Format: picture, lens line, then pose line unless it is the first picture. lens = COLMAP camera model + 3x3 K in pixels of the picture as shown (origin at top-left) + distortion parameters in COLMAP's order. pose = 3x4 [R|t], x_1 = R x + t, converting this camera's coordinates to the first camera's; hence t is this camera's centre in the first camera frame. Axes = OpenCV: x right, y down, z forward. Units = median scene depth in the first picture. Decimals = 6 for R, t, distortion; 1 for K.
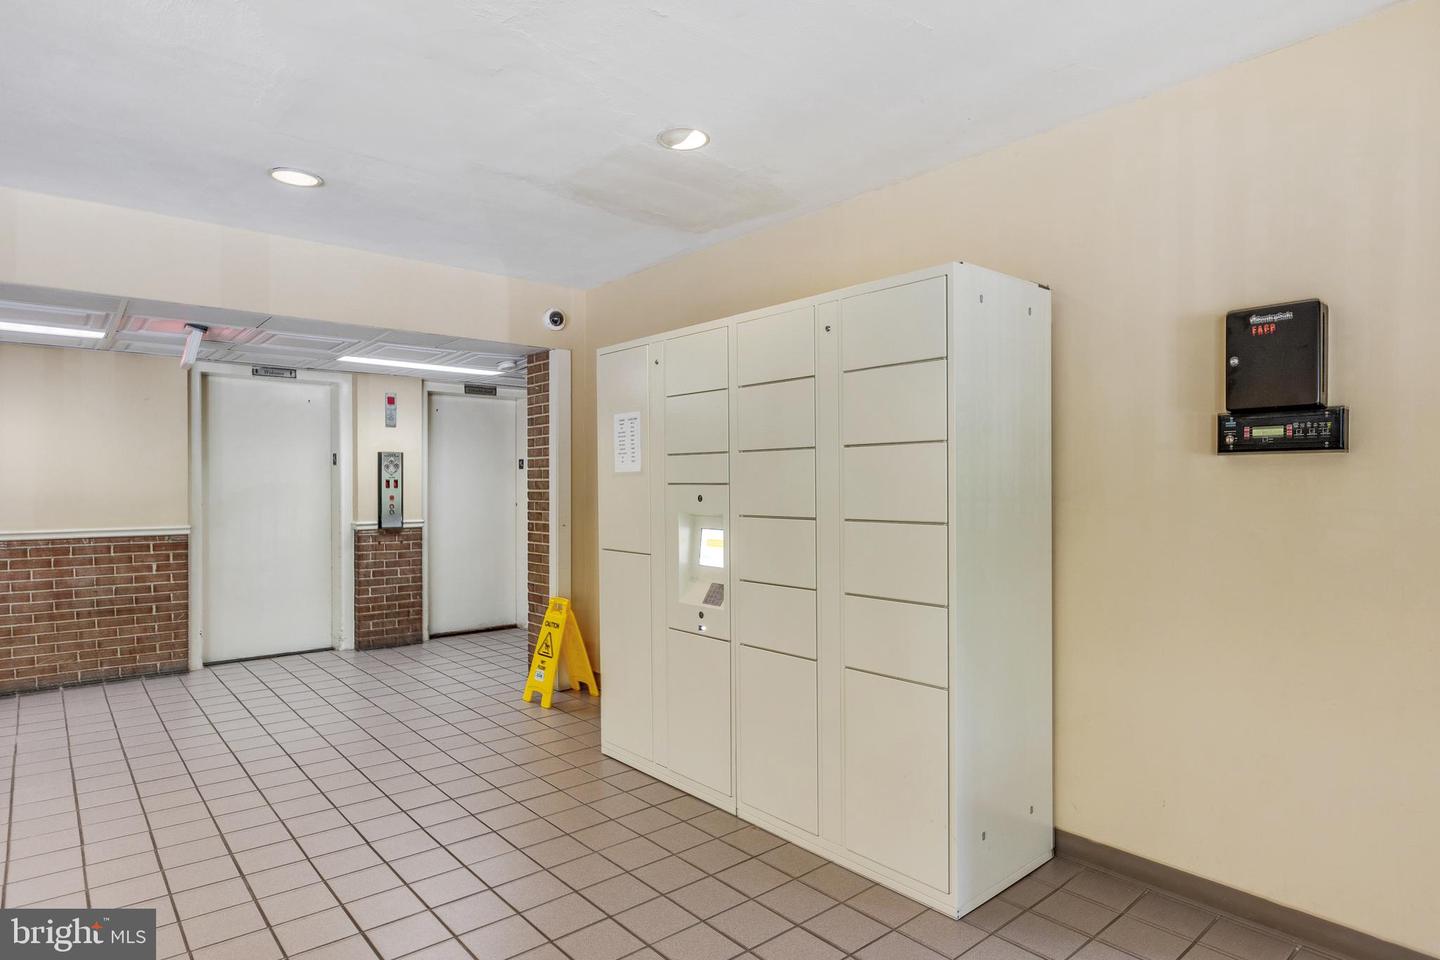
lens RADIAL K [[791.9, 0, 719.0], [0, 791.9, 486.4], [0, 0, 1]] dist [-0.002963, -0.000519]
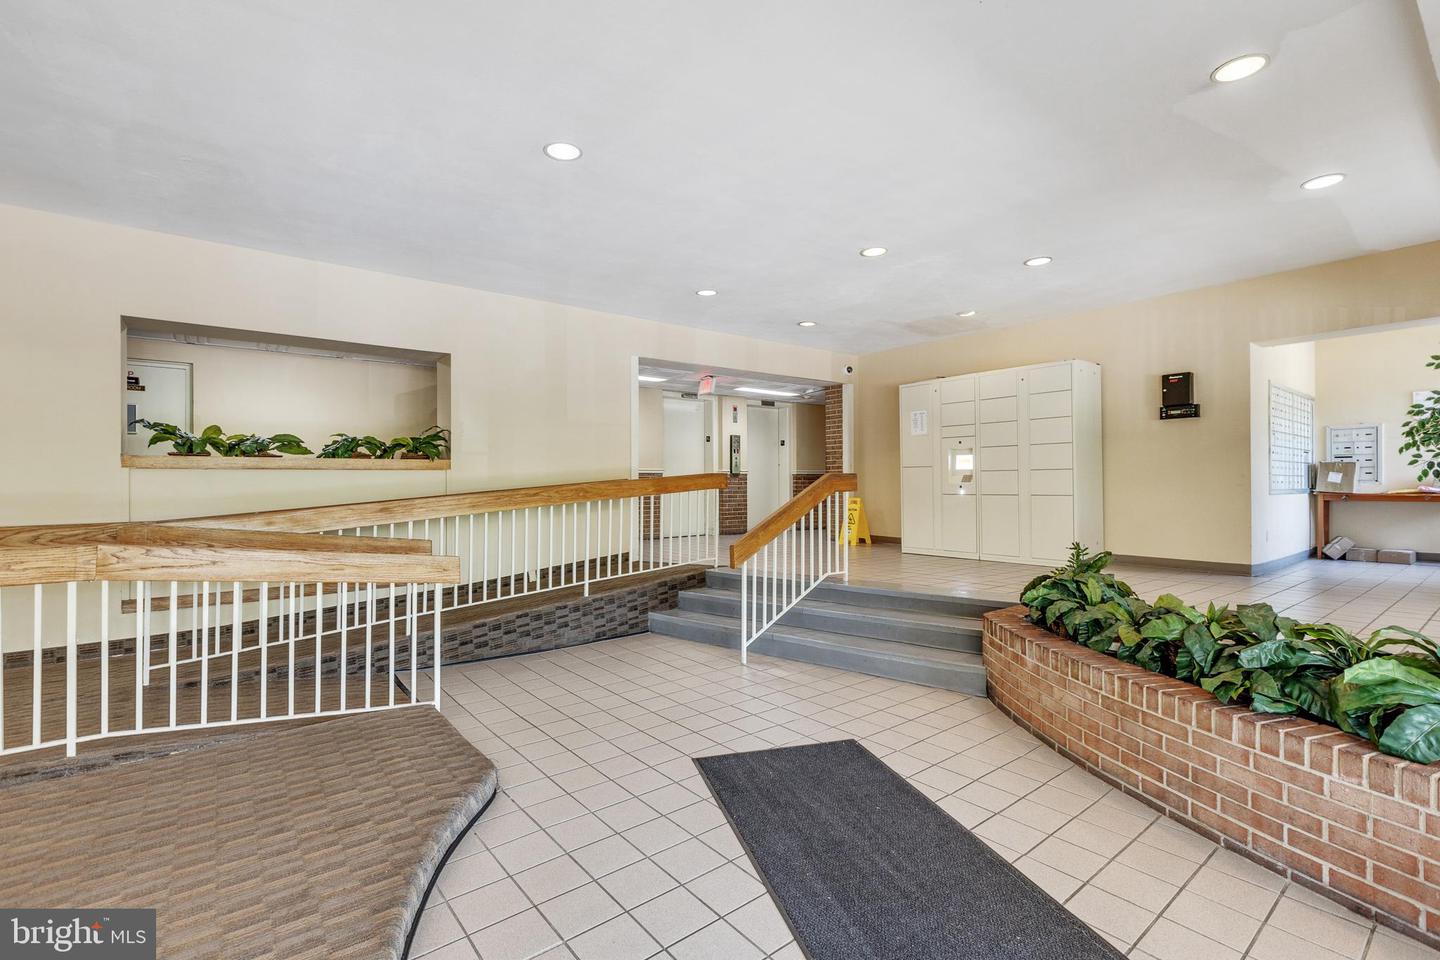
lens RADIAL K [[662.4, 0, 721.4], [0, 662.4, 475.7], [0, 0, 1]] dist [0.000497, 0.000101]
pose [[0.999138, -0.004471, -0.041280, -0.697222], [0.003910, 0.999899, -0.013638, 0.146499], [0.041337, 0.013465, 0.999055, -1.181708]]
